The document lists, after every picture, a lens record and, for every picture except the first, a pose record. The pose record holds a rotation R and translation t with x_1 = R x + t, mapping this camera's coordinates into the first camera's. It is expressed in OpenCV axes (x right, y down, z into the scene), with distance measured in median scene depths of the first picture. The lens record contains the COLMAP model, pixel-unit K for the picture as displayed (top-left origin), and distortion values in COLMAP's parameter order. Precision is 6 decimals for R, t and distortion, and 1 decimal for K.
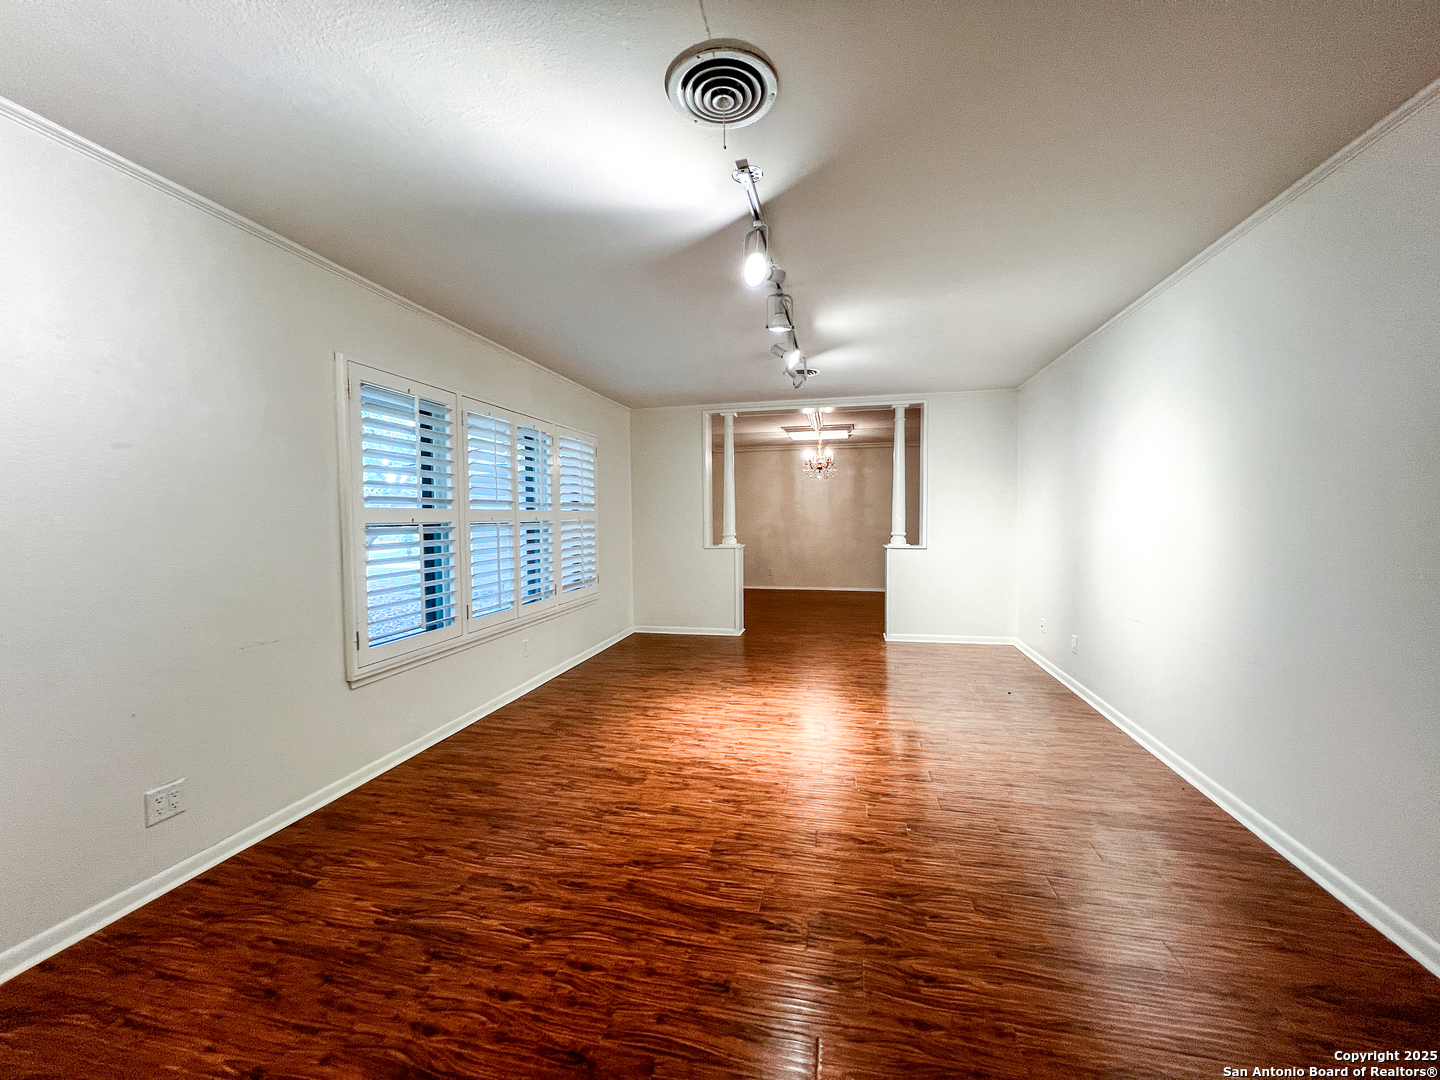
lens RADIAL K [[577.8, 0, 717.8], [0, 577.8, 533.2], [0, 0, 1]] dist [-0.002334, 0.000732]
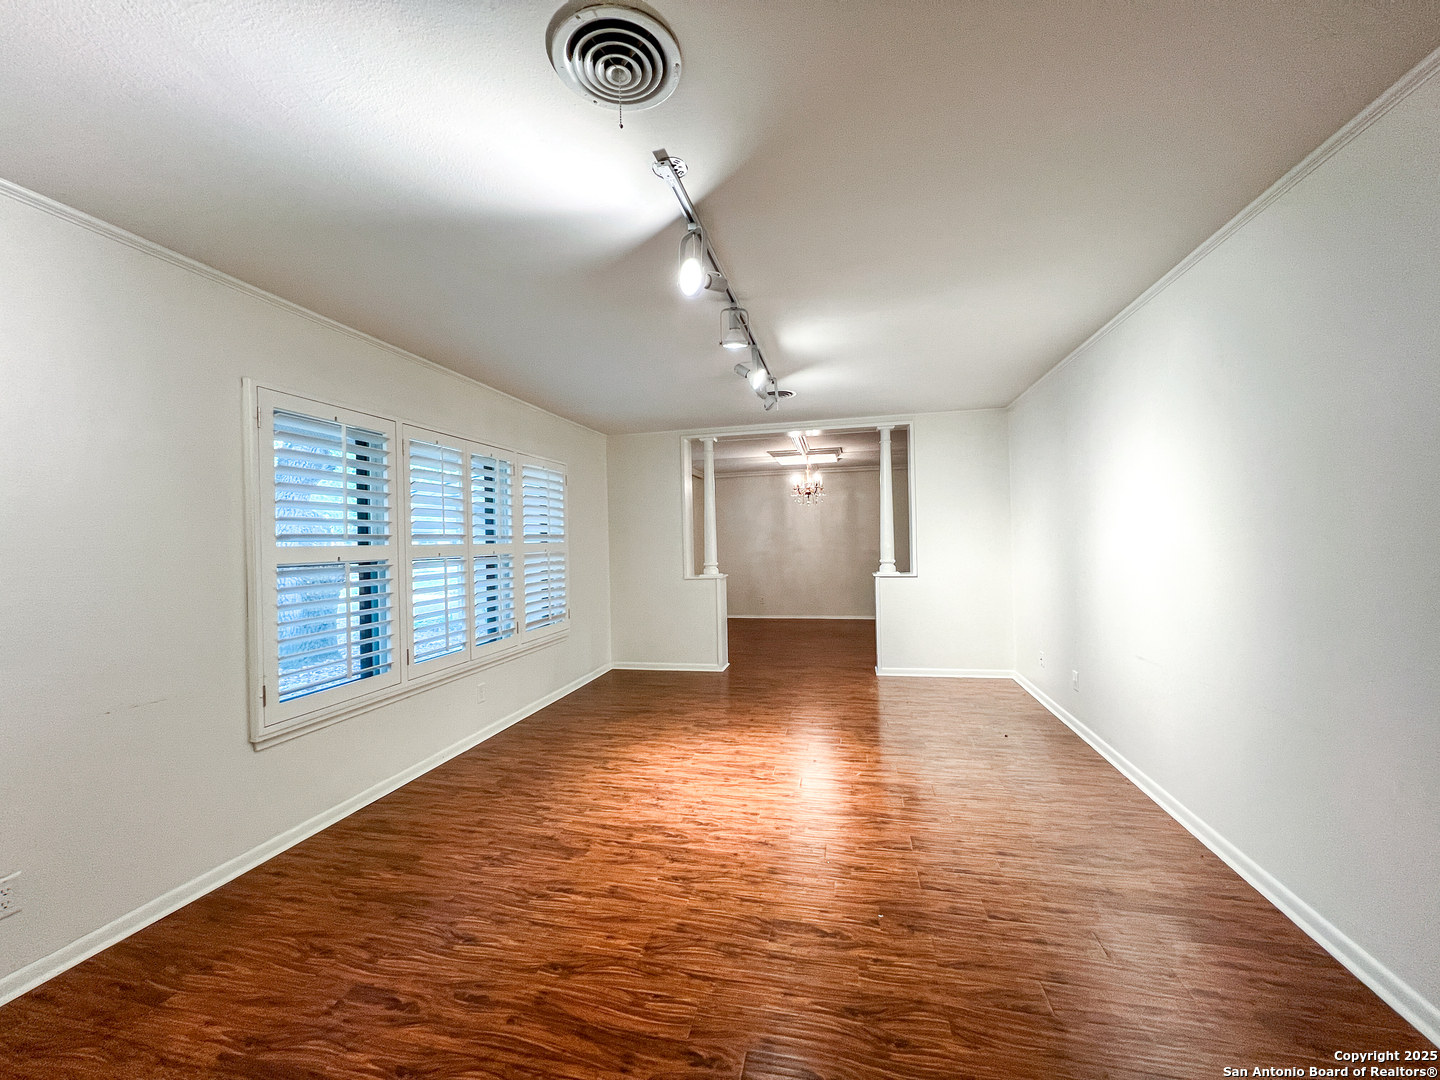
lens RADIAL K [[577.8, 0, 717.5], [0, 577.8, 532.9], [0, 0, 1]] dist [-0.002334, 0.000732]
pose [[0.999857, -0.015461, -0.006820, 0.082740], [0.015141, 0.998886, -0.044688, -0.014729], [0.007503, 0.044578, 0.998978, 0.095815]]
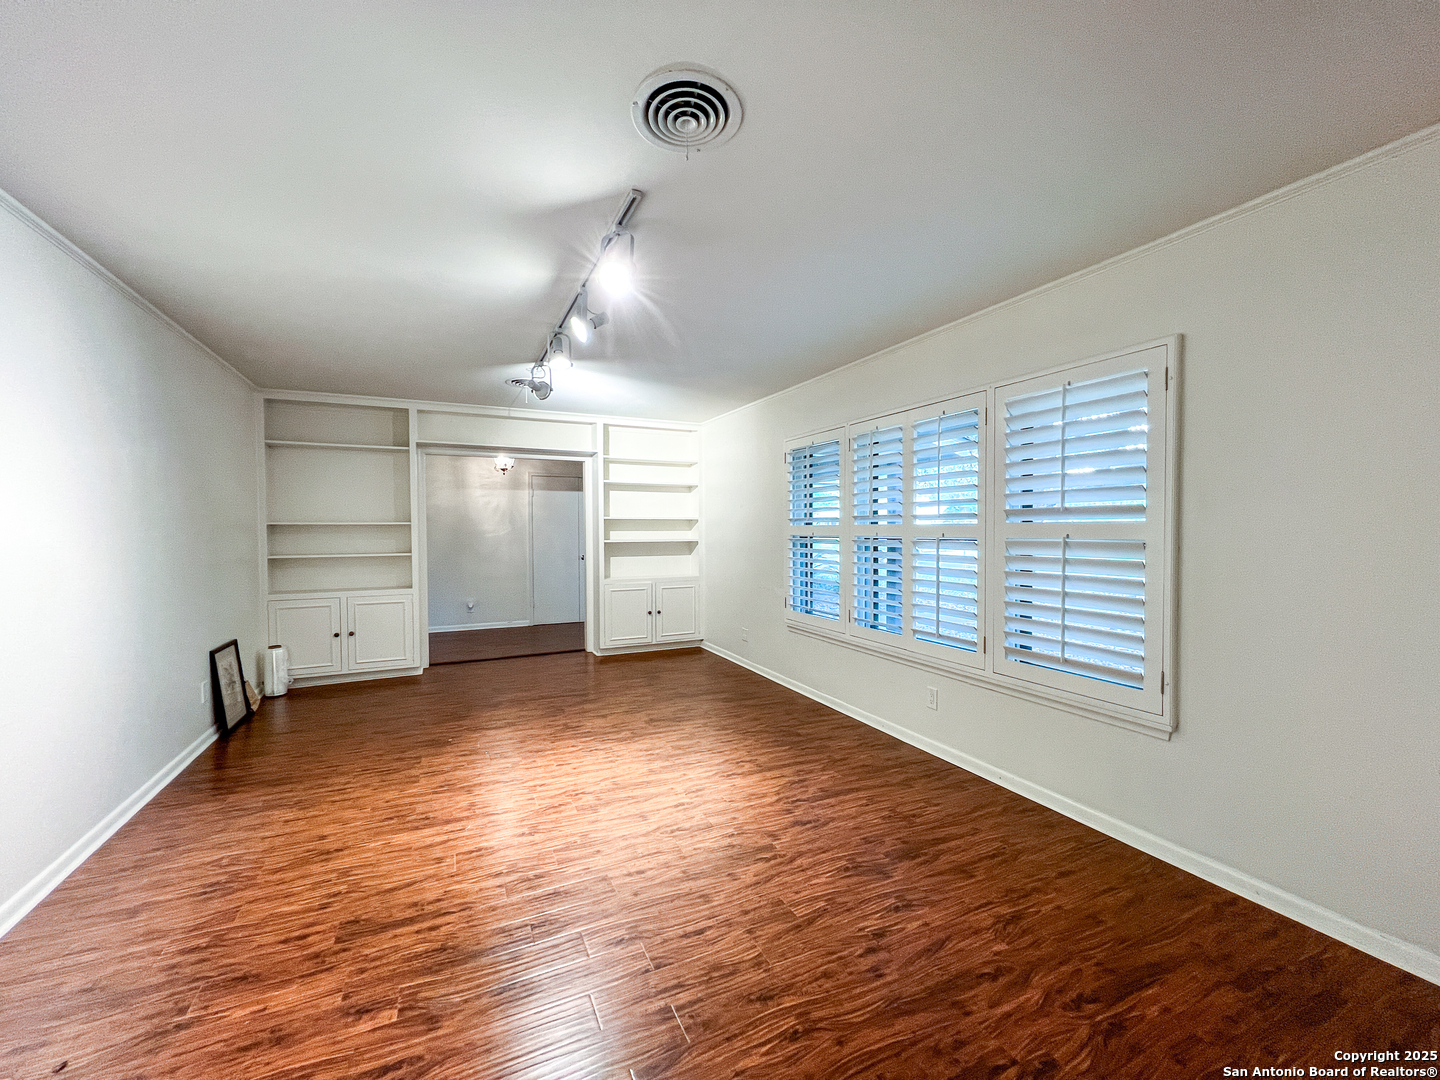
lens RADIAL K [[577.8, 0, 721.6], [0, 577.8, 540.0], [0, 0, 1]] dist [-0.002334, 0.000732]
pose [[-0.785425, 0.026490, -0.618389, 0.559580], [-0.006136, 0.998701, 0.050574, -0.082495], [0.618926, 0.043517, -0.784243, 2.105033]]
